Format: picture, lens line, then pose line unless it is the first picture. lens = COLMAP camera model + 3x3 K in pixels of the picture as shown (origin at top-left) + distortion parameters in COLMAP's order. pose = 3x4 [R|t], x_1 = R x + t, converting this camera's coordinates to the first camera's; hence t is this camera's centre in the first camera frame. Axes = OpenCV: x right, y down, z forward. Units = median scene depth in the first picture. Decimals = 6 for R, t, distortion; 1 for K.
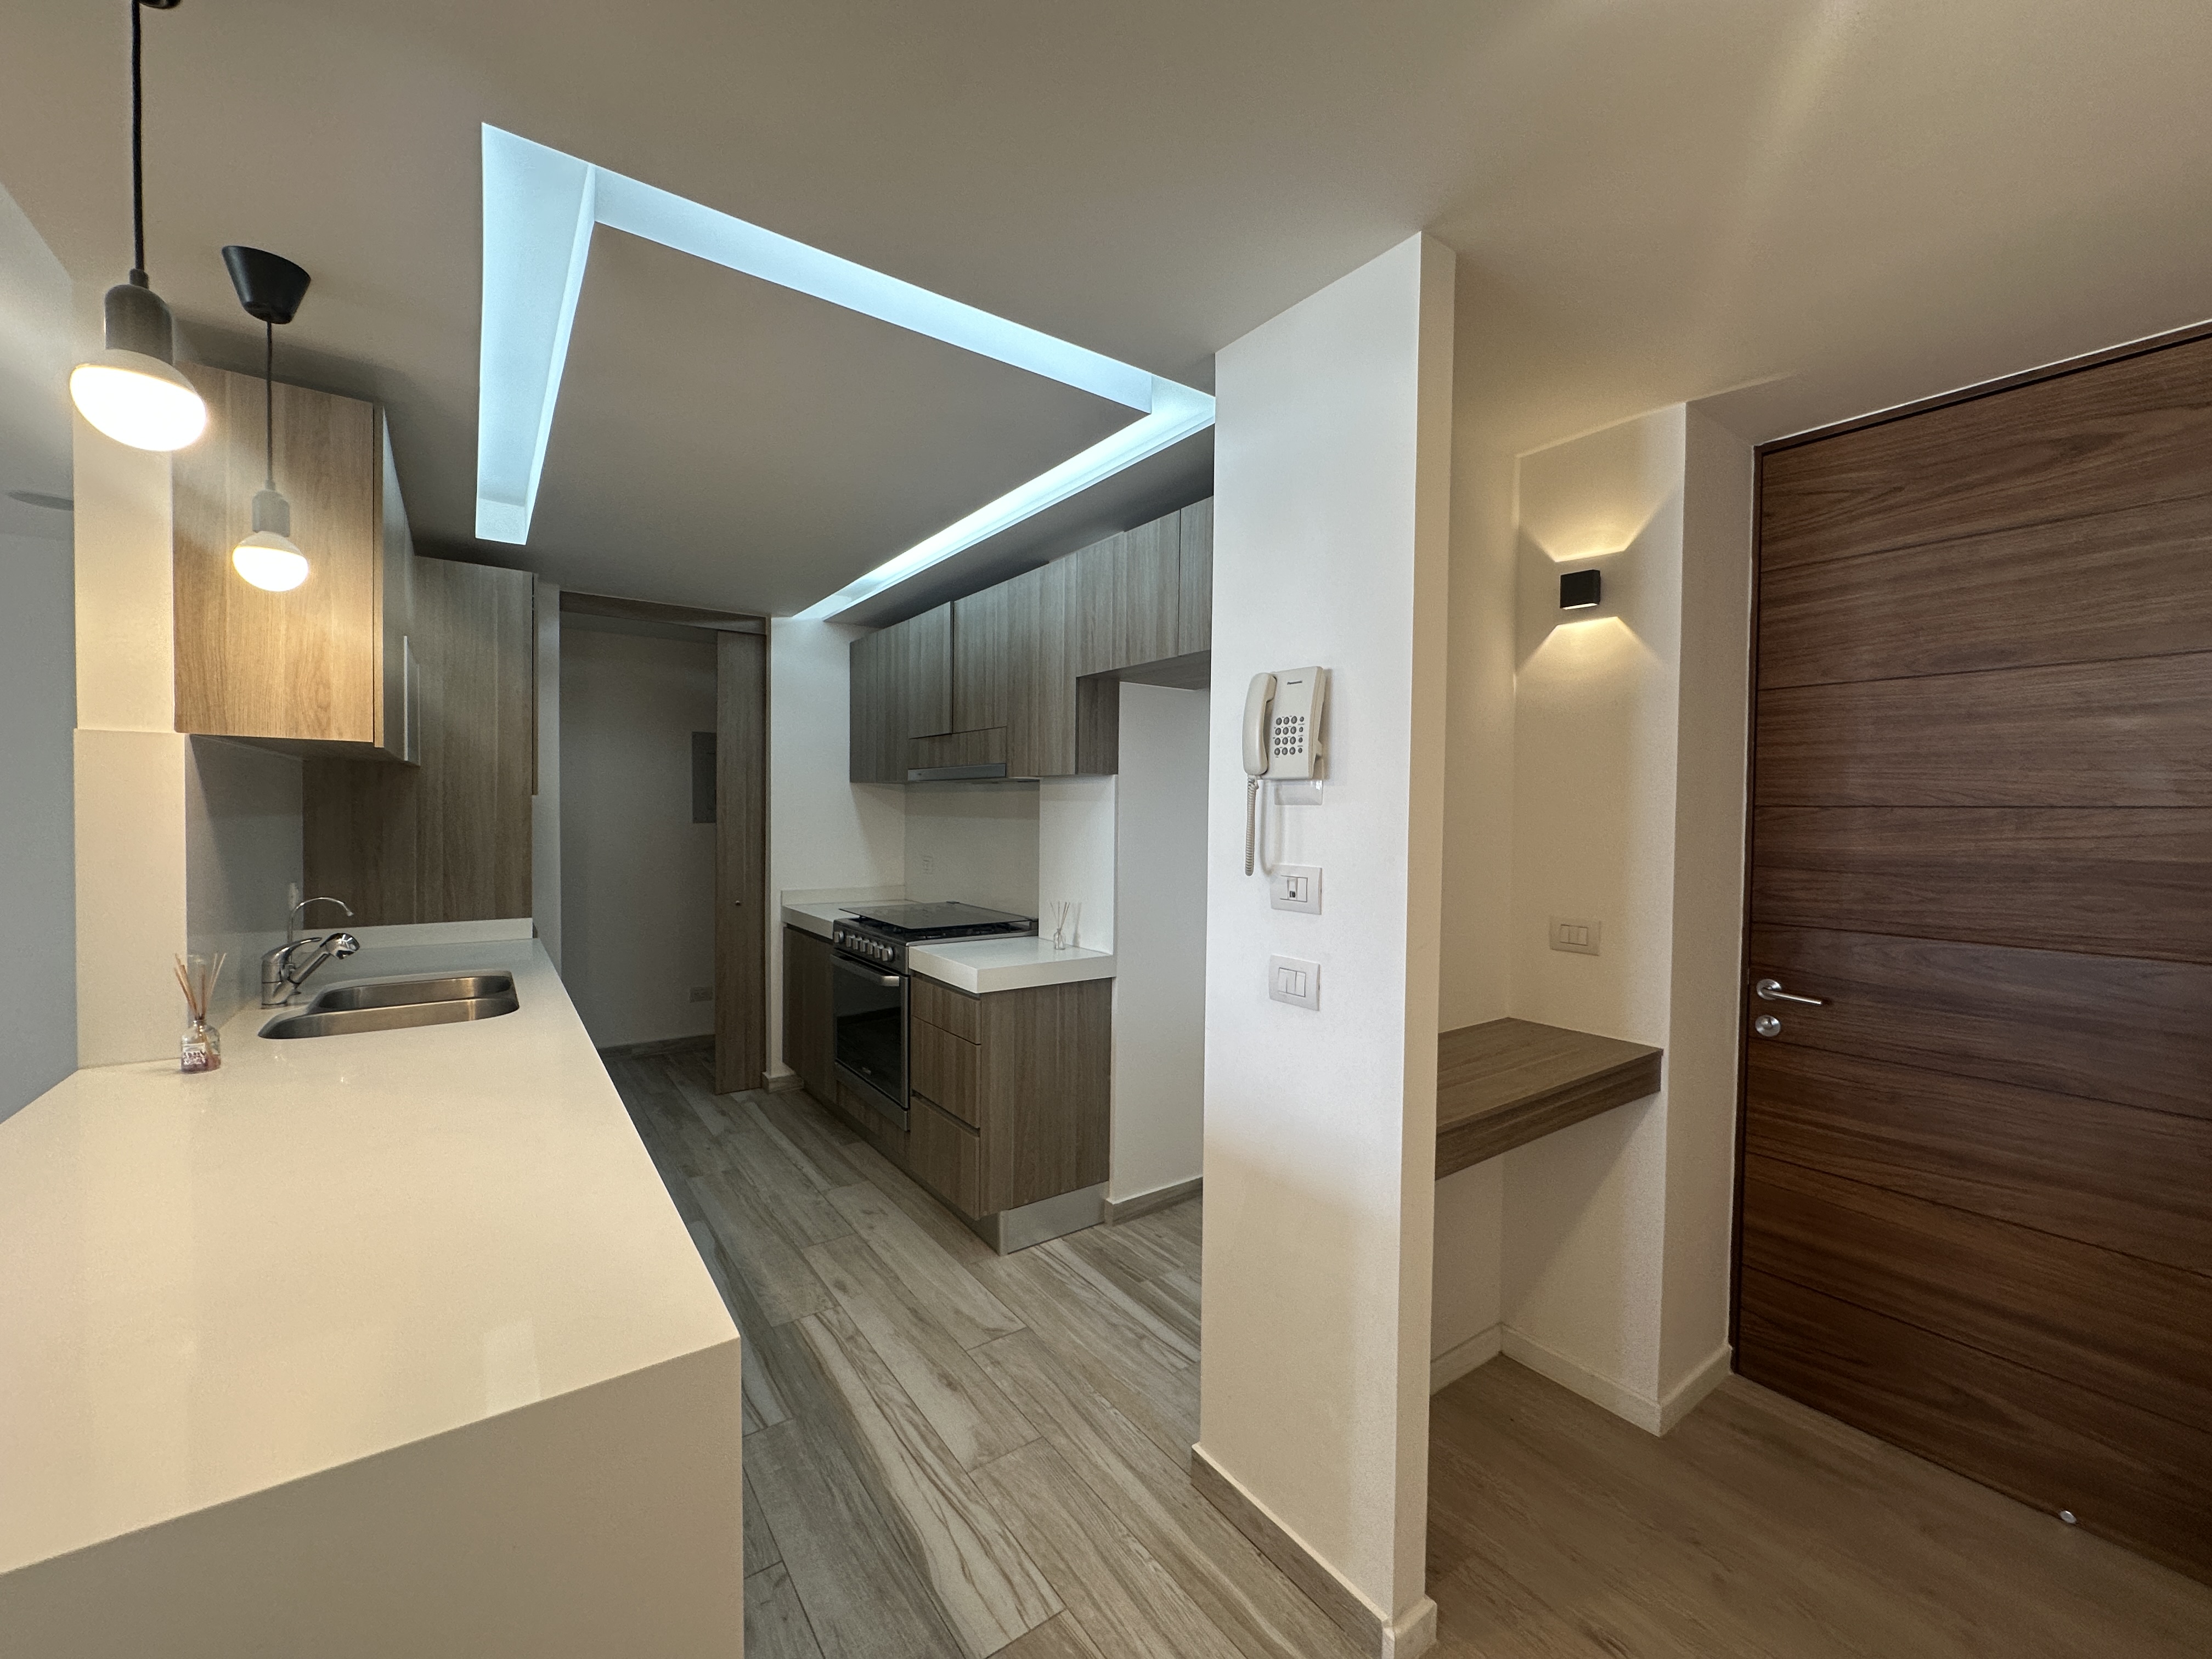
lens RADIAL K [[884.7, 0, 1102.7], [0, 884.7, 830.8], [0, 0, 1]] dist [-0.001401, -0.000141]
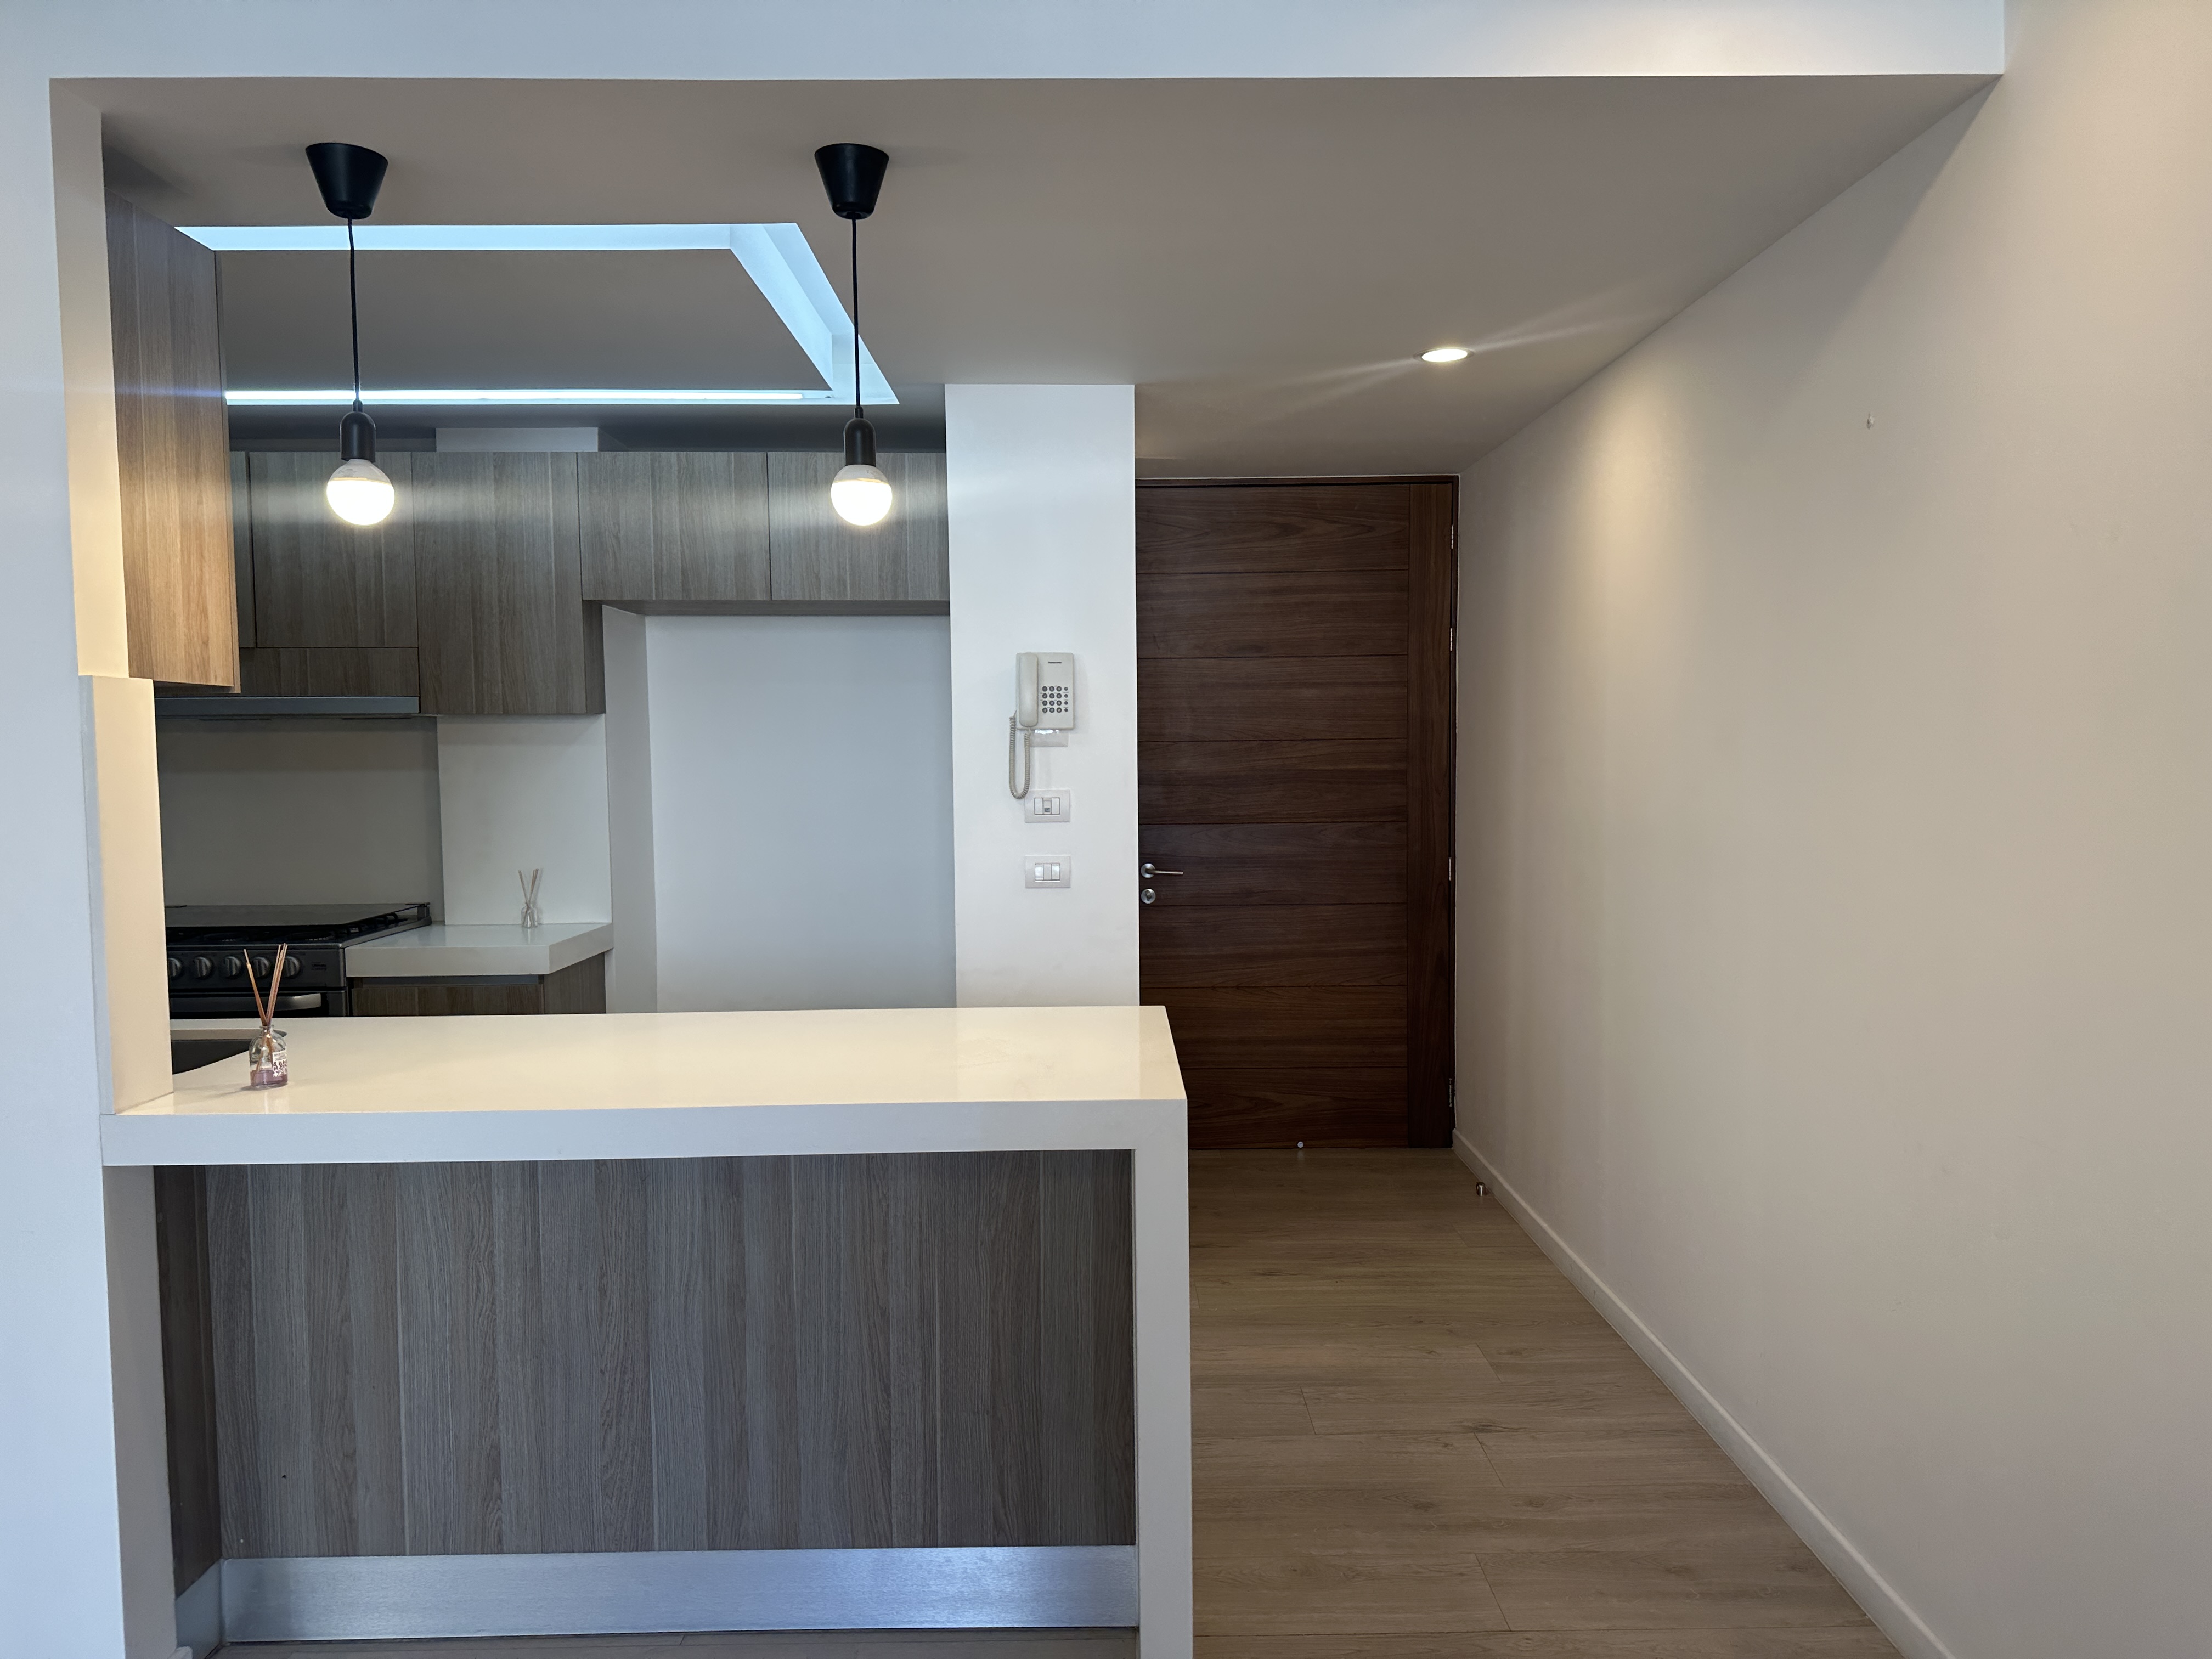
lens RADIAL K [[1536.4, 0, 1101.5], [0, 1536.4, 839.7], [0, 0, 1]] dist [0.127378, -0.186141]
pose [[0.580510, -0.067593, 0.811443, -1.303850], [0.036047, 0.997705, 0.057321, -0.014562], [-0.813455, -0.004025, 0.581614, -0.380608]]
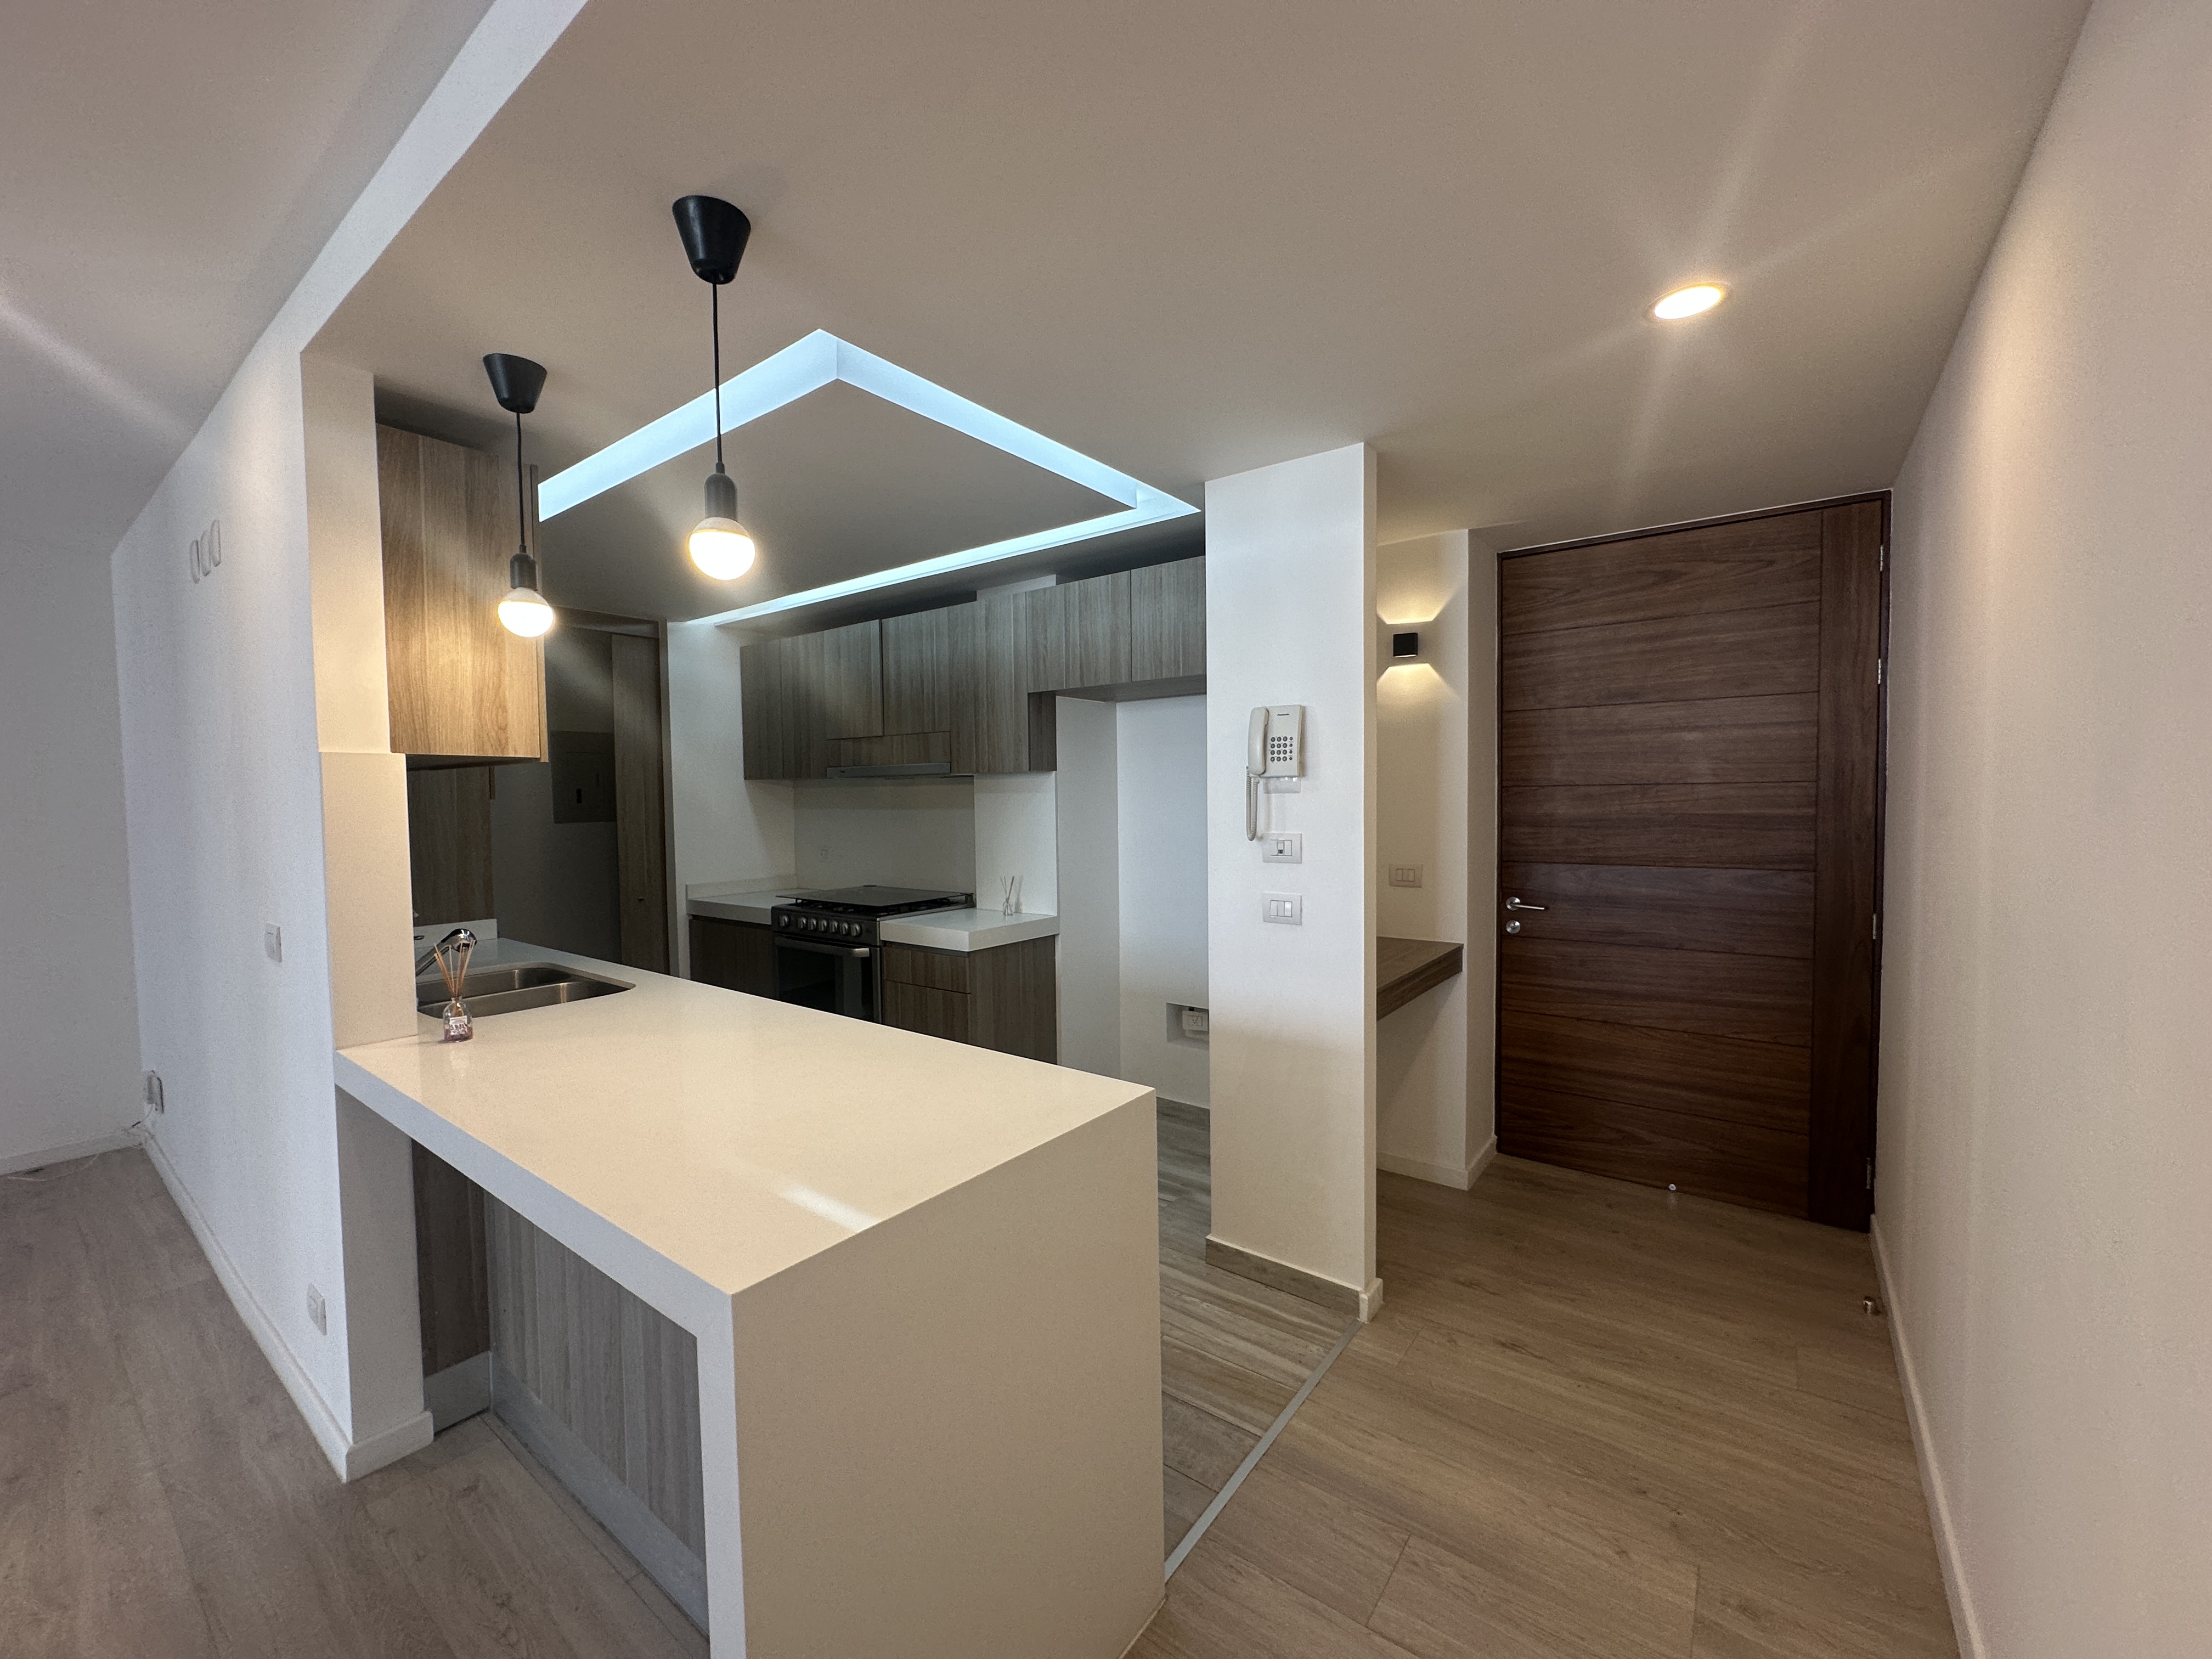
lens RADIAL K [[882.2, 0, 1103.4], [0, 882.2, 830.7], [0, 0, 1]] dist [-0.000937, -0.000039]
pose [[0.955763, -0.036047, 0.291919, -0.393683], [0.031451, 0.999297, 0.020424, -0.004119], [-0.292450, -0.010339, 0.956225, -0.281204]]
